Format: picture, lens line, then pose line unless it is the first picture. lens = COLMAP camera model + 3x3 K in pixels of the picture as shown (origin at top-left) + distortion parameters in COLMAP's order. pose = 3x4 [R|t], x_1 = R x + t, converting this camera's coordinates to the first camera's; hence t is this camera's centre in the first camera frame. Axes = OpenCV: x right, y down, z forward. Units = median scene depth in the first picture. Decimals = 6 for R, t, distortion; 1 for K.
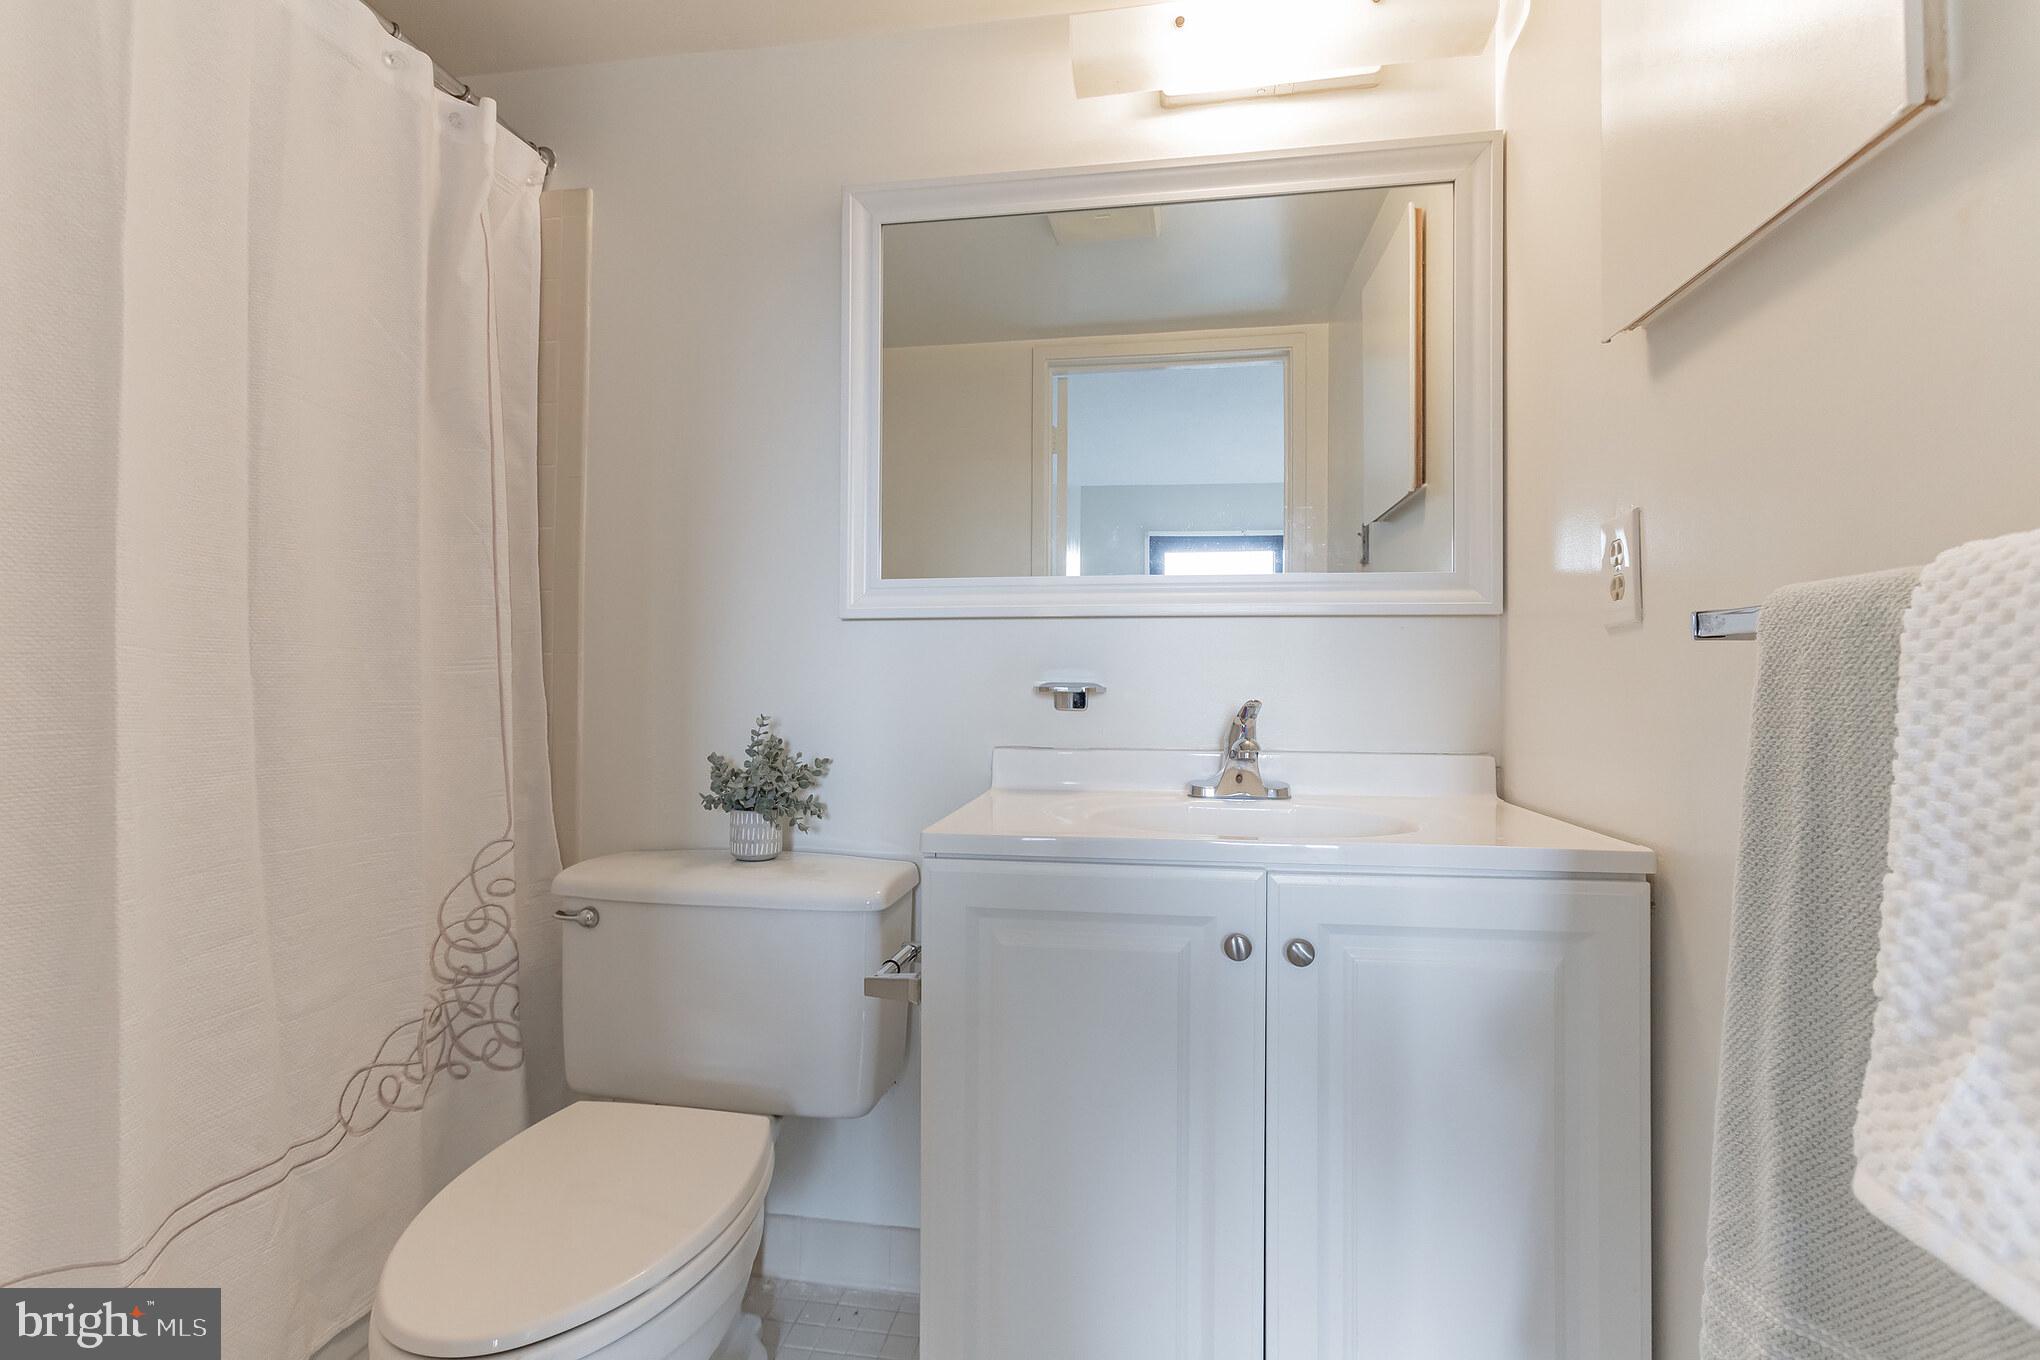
lens RADIAL K [[944.7, 0, 1031.0], [0, 944.7, 674.8], [0, 0, 1]] dist [-0.002012, 0.000388]
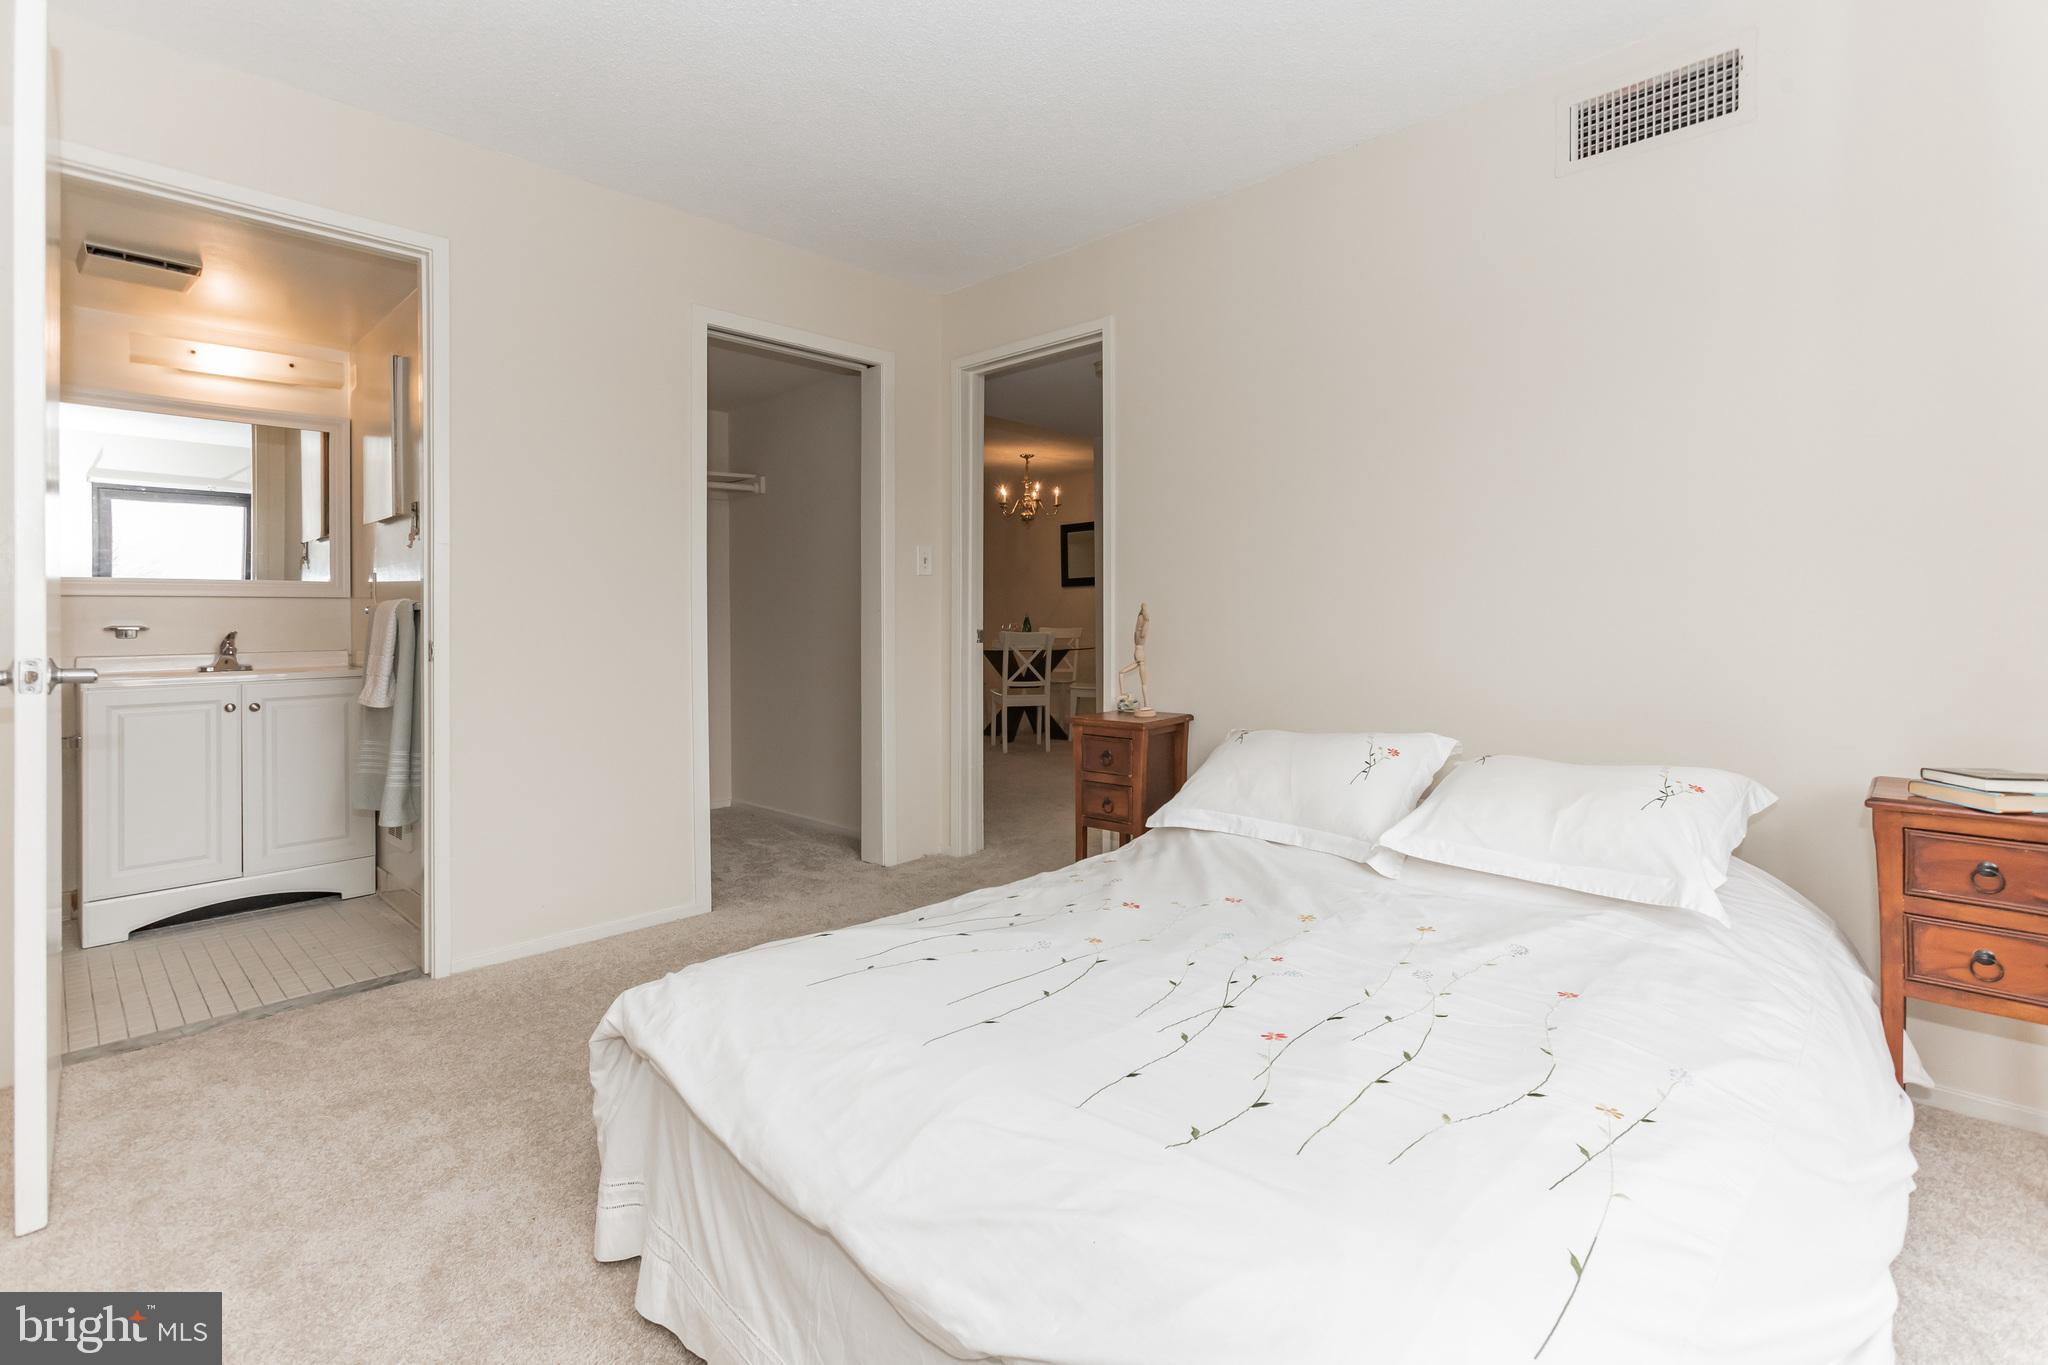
lens RADIAL K [[931.7, 0, 1021.9], [0, 931.7, 619.5], [0, 0, 1]] dist [0.000776, 0.000168]
pose [[0.583226, -0.008267, 0.812268, -0.555885], [-0.002875, 0.999921, 0.012242, -0.041859], [-0.812305, -0.009475, 0.583156, -2.149761]]
